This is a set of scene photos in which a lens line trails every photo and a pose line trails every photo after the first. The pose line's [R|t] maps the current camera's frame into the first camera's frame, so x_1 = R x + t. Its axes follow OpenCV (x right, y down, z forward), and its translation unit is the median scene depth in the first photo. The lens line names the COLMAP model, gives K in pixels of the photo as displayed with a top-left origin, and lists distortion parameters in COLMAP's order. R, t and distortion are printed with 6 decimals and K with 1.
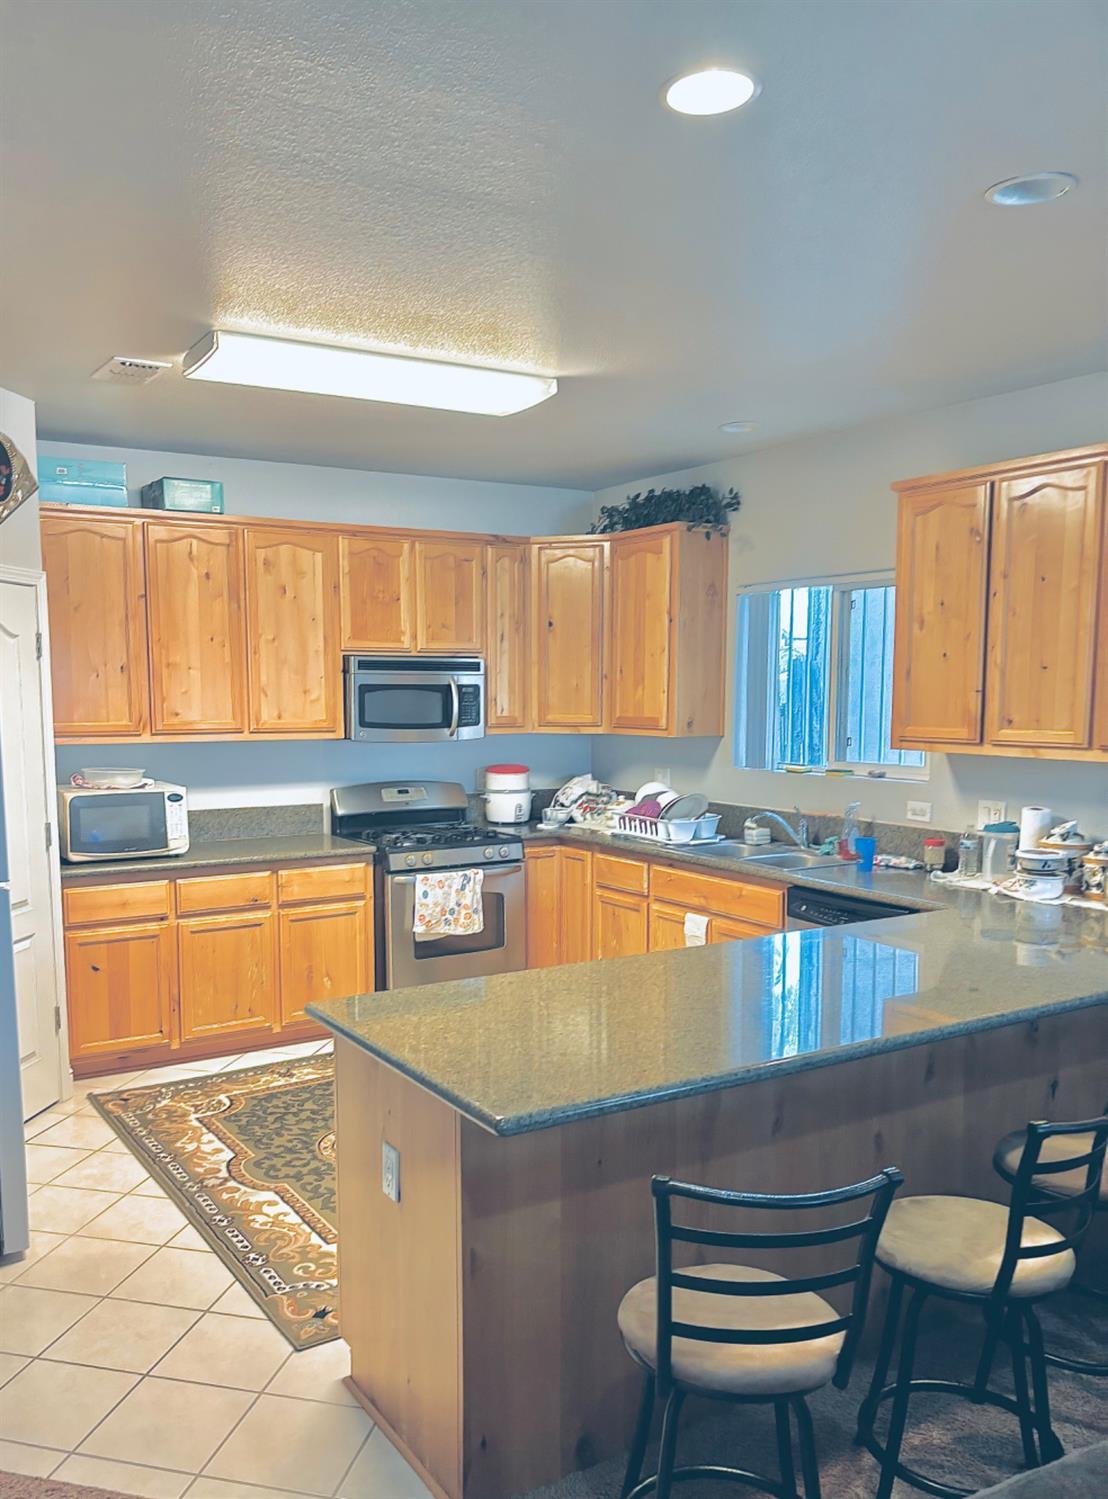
lens RADIAL K [[1203.0, 0, 553.6], [0, 1203.0, 809.7], [0, 0, 1]] dist [0.109739, -0.548654]
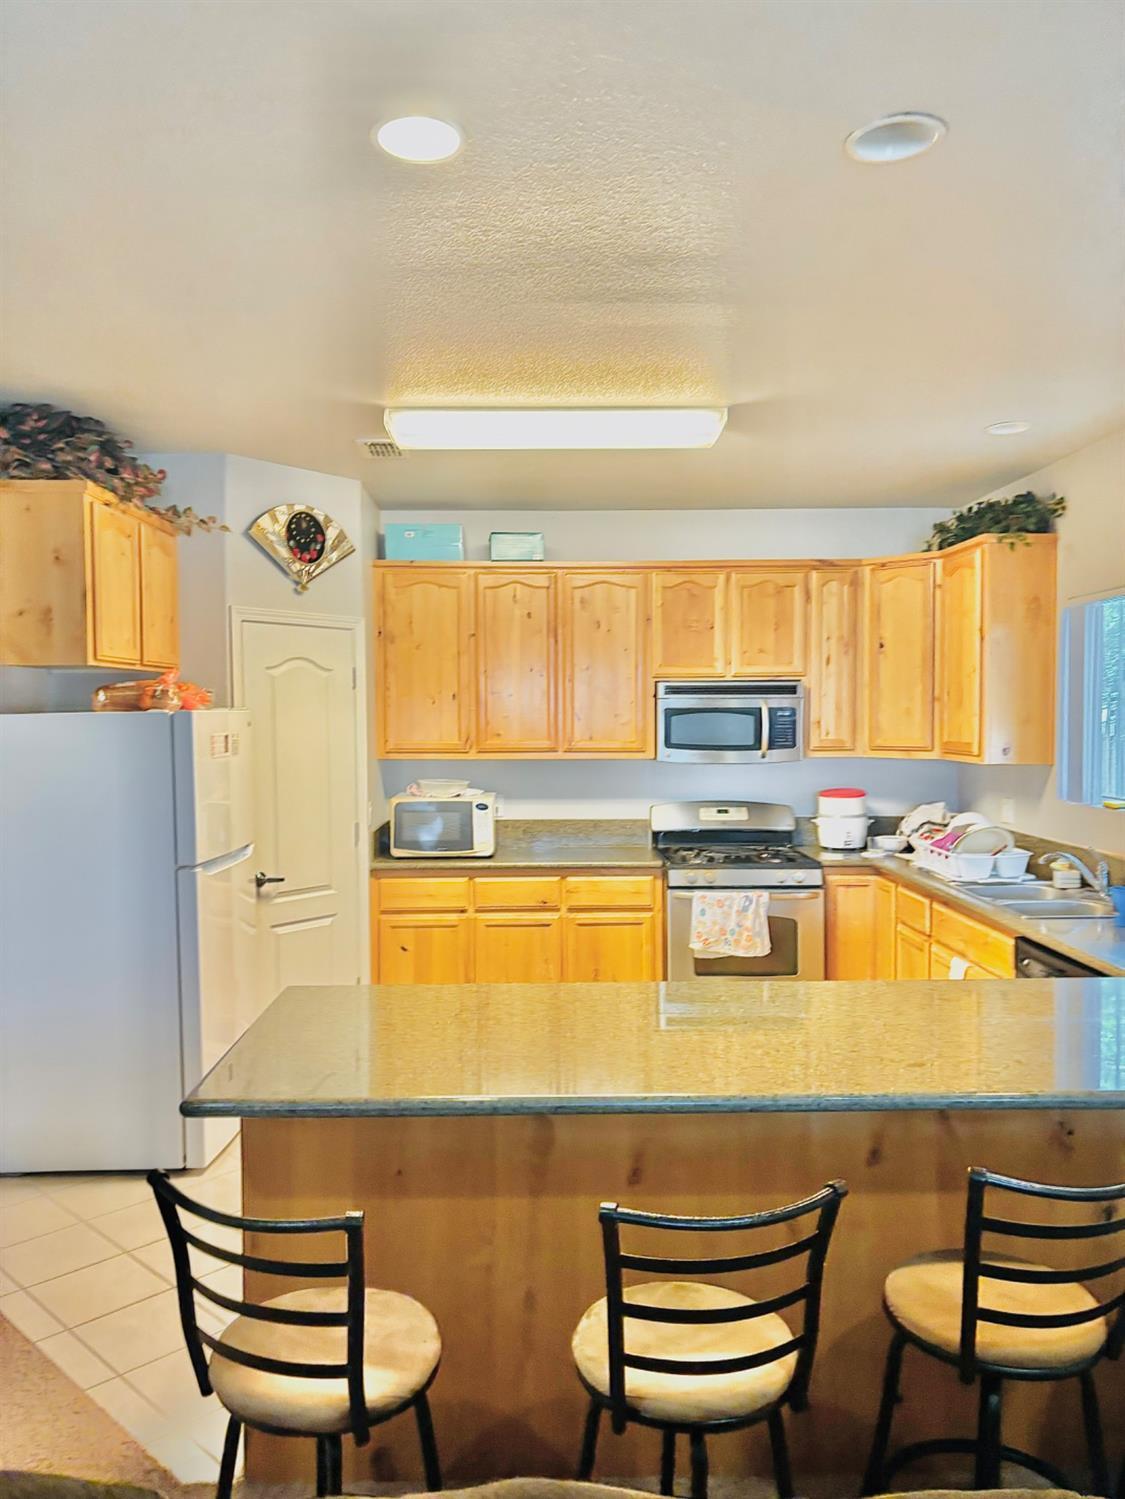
lens RADIAL K [[1198.4, 0, 562.2], [0, 1198.4, 720.5], [0, 0, 1]] dist [0.088594, -0.403762]
pose [[0.847771, 0.003227, -0.530352, 0.326046], [-0.050810, 0.995876, -0.075162, -0.008864], [0.527923, 0.090667, 0.844439, 0.058020]]
